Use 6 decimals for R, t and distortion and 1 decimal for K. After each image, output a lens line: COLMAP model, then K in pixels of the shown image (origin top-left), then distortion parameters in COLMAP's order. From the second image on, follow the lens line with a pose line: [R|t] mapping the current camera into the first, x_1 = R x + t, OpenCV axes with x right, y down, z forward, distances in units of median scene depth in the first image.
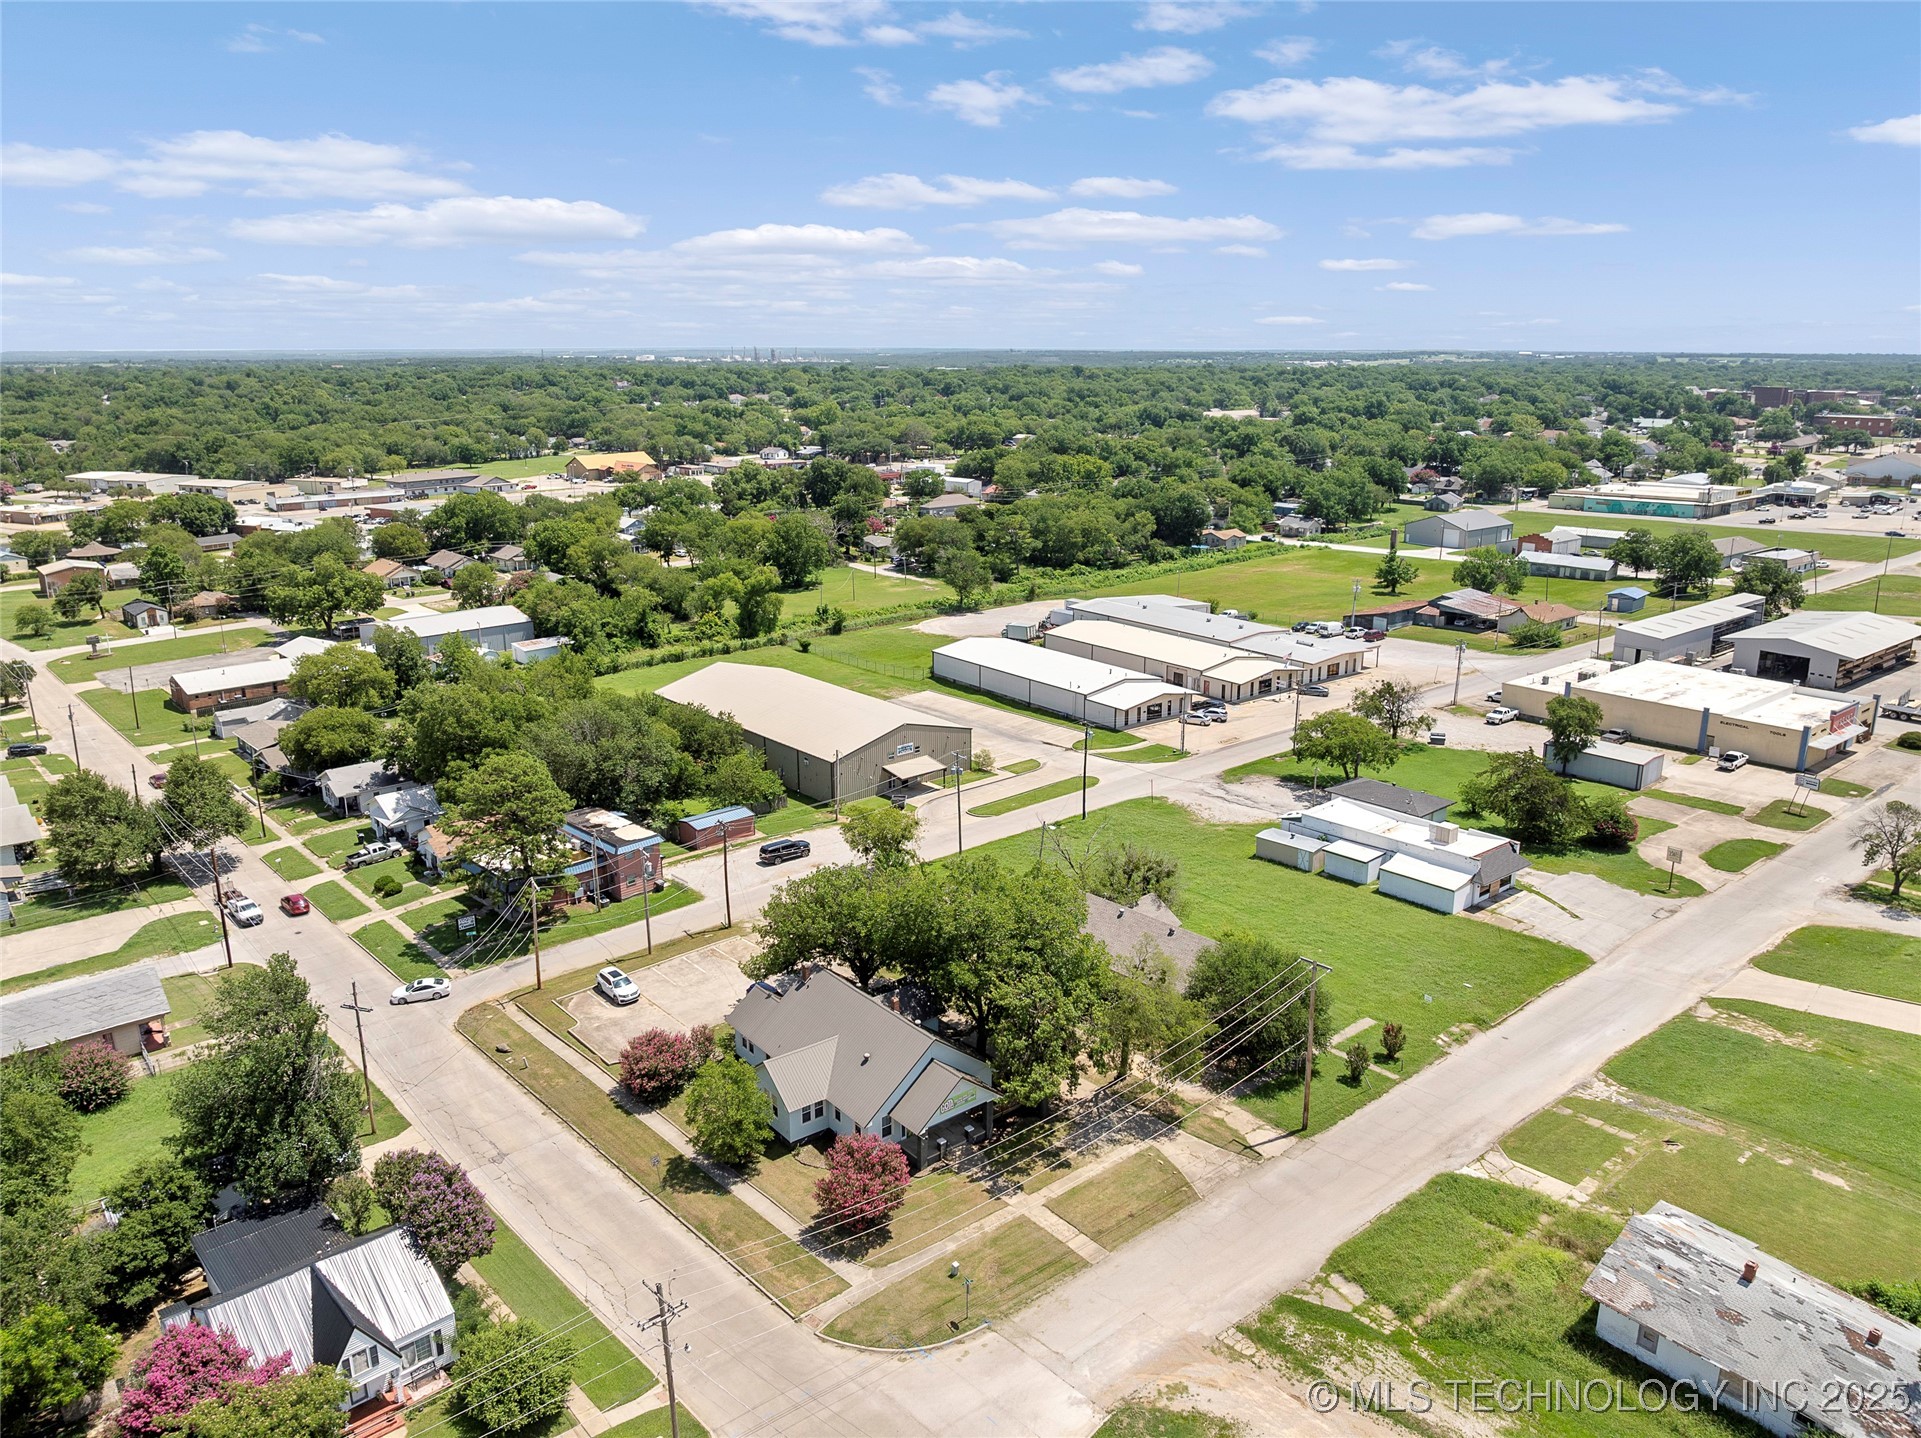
lens RADIAL K [[1333.5, 0, 961.1], [0, 1333.5, 718.8], [0, 0, 1]] dist [-0.036381, -0.003578]
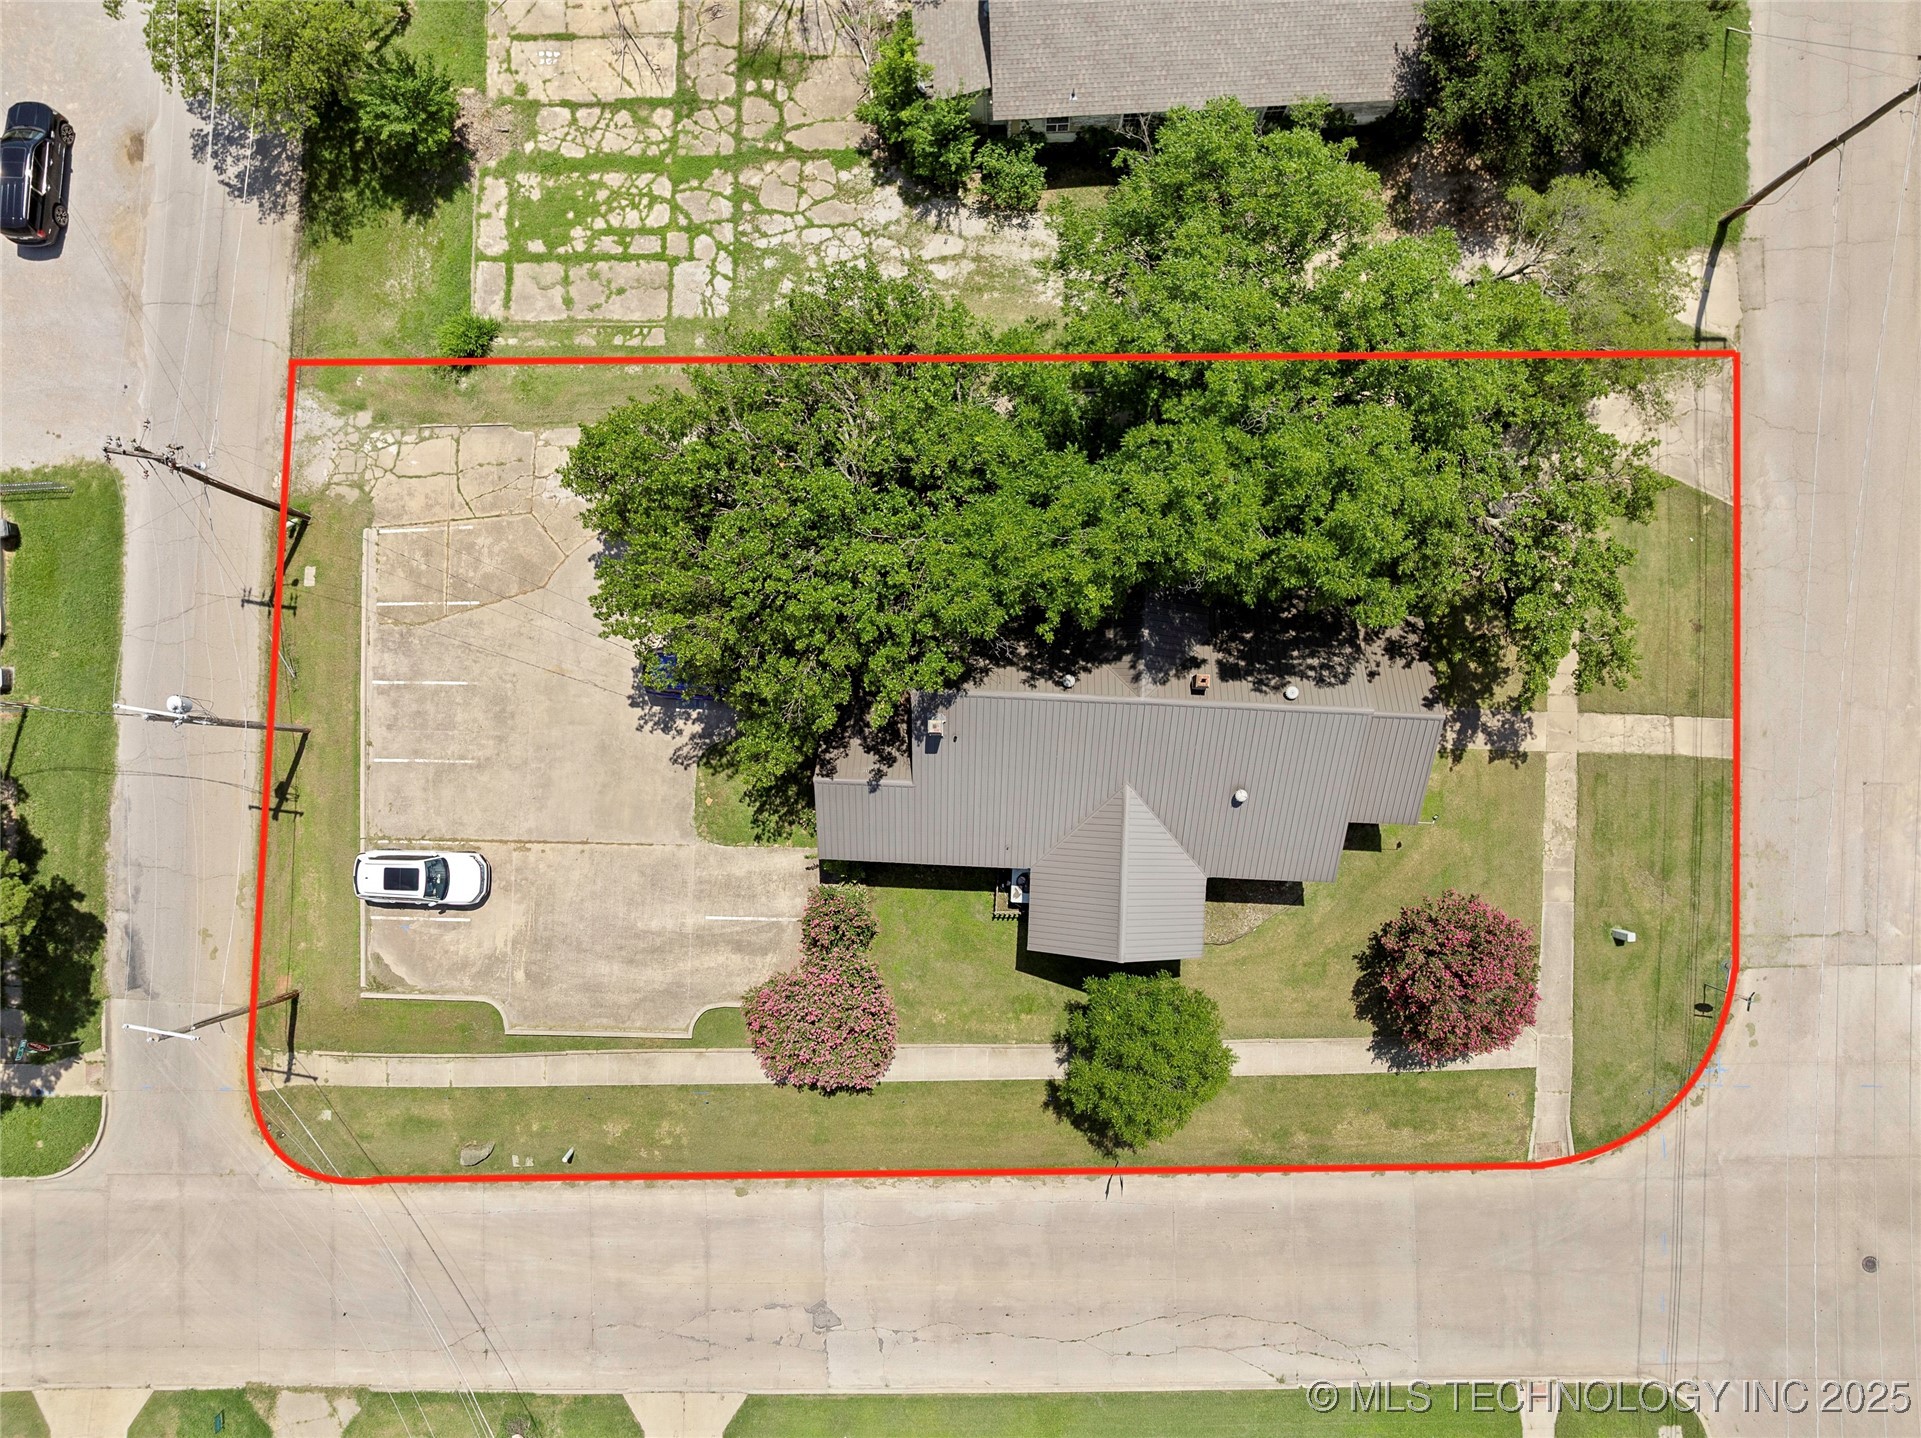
lens RADIAL K [[1333.5, 0, 961.8], [0, 1333.5, 719.7], [0, 0, 1]] dist [-0.036381, -0.003578]
pose [[0.658660, -0.752199, 0.019089, -0.081558], [0.228761, 0.224354, 0.947277, -0.158008], [-0.716823, -0.619566, 0.319847, 0.592401]]
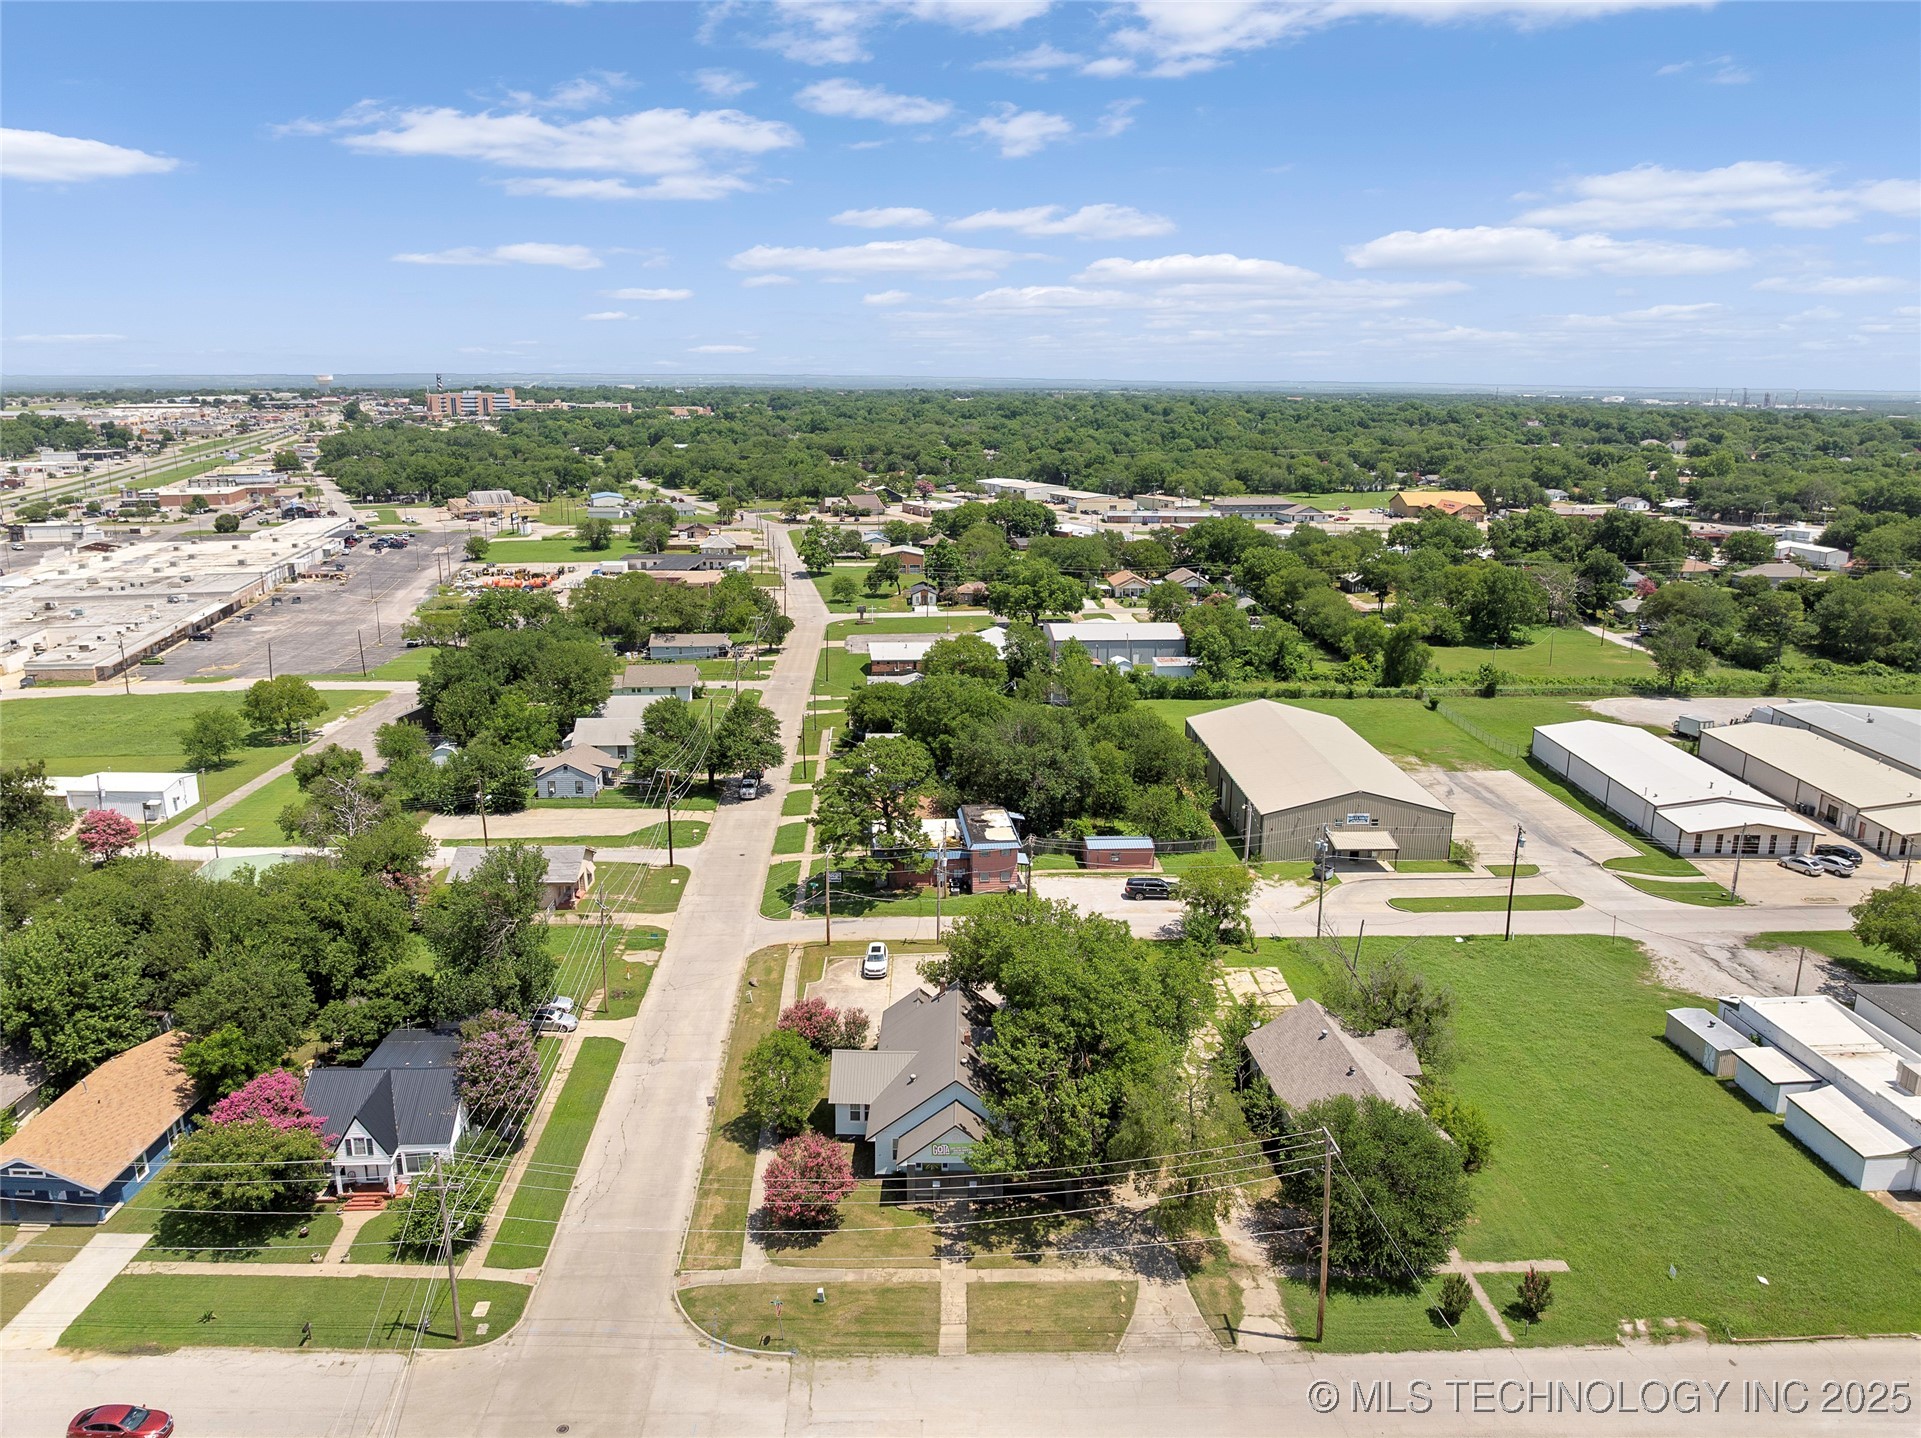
lens RADIAL K [[1333.5, 0, 967.5], [0, 1333.5, 713.1], [0, 0, 1]] dist [-0.036381, -0.003578]
pose [[0.780540, 0.156676, -0.605153, 0.330260], [-0.174992, 0.984140, 0.029088, -0.031974], [0.600112, 0.083192, 0.795578, 0.133549]]
